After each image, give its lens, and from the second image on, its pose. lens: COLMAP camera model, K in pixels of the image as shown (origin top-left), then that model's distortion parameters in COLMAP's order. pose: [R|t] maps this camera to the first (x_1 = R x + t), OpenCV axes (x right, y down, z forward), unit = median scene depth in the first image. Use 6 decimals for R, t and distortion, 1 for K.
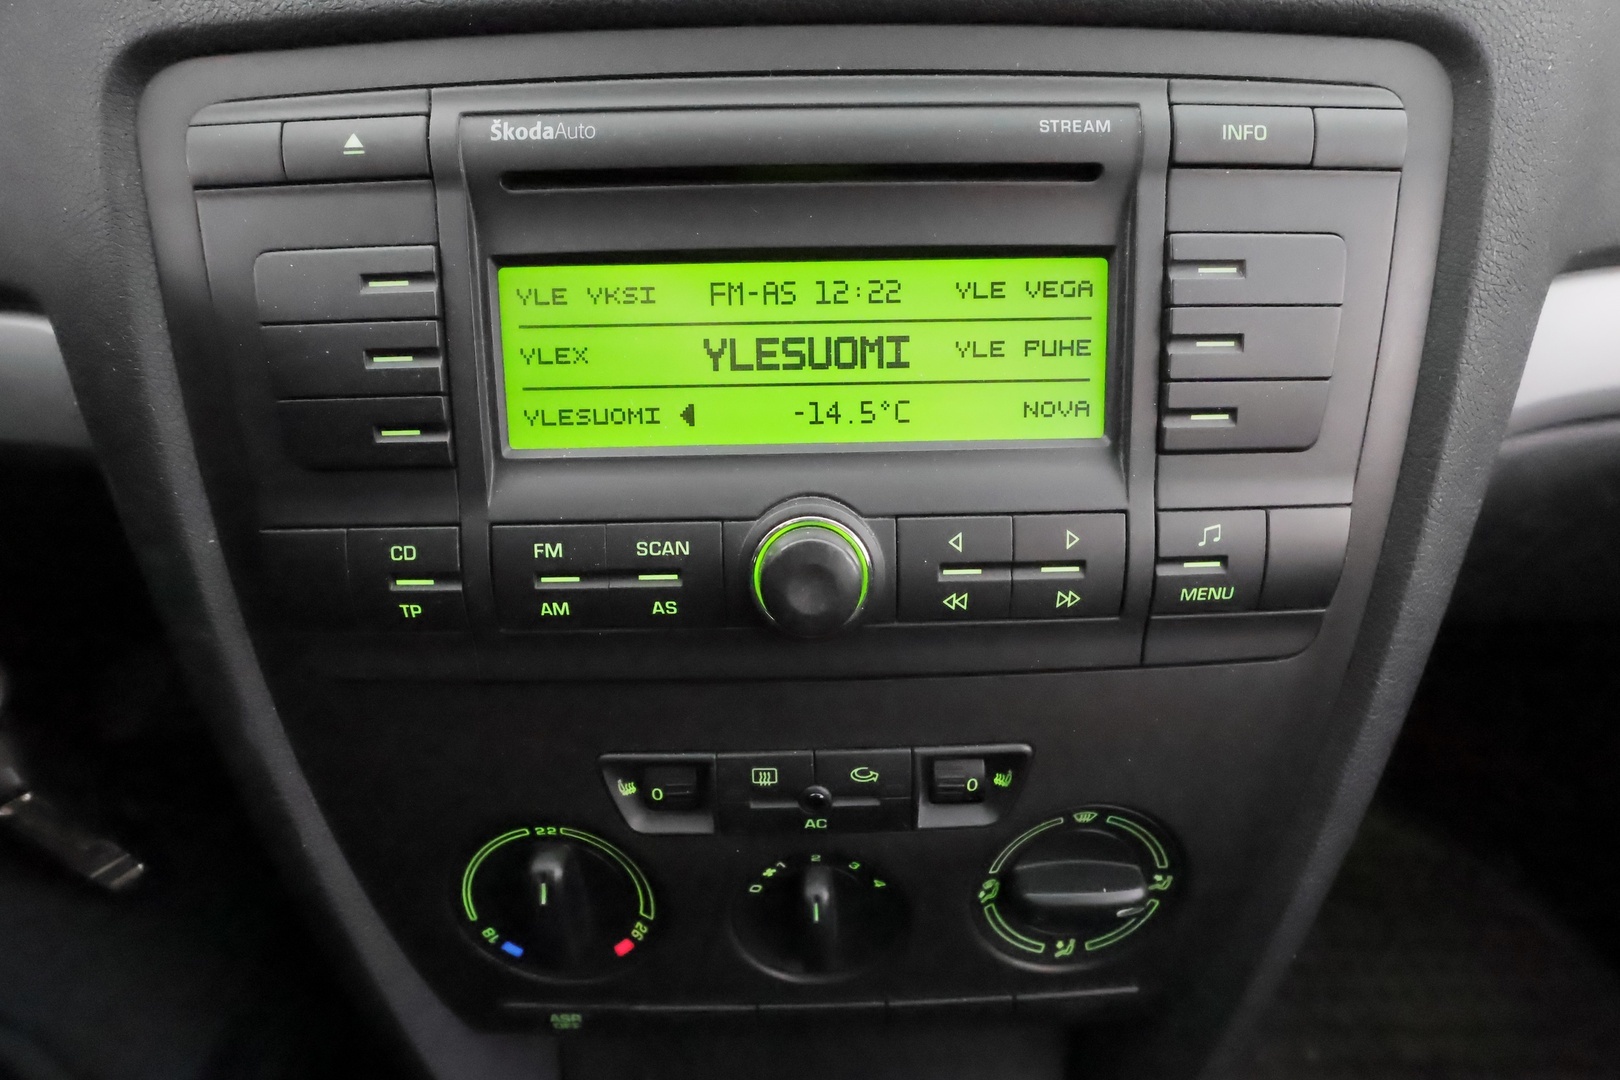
lens RADIAL K [[786.7, 0, 810.0], [0, 786.7, 540.0], [0, 0, 1]] dist [-0.002134, 0.001536]
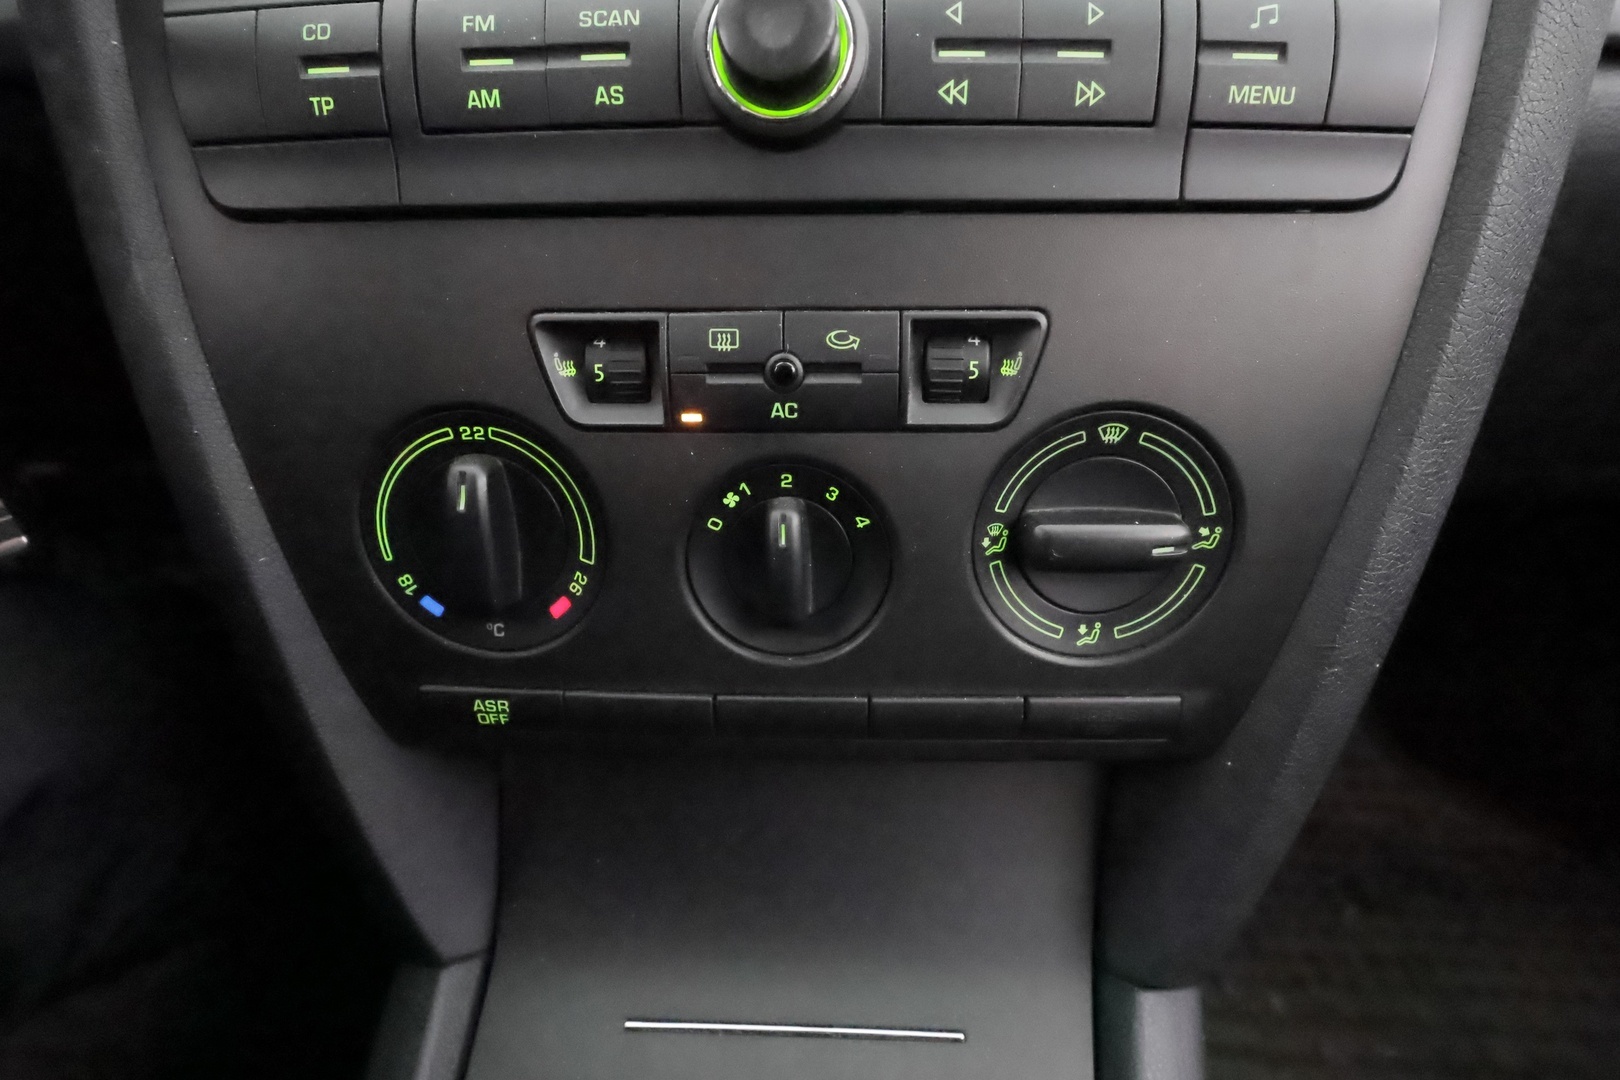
lens RADIAL K [[786.7, 0, 810.0], [0, 786.7, 540.0], [0, 0, 1]] dist [-0.002134, 0.001536]
pose [[0.998431, 0.030081, -0.047230, 0.079373], [-0.033809, 0.996204, -0.080217, 0.571856], [0.044638, 0.081688, 0.995658, 0.183390]]
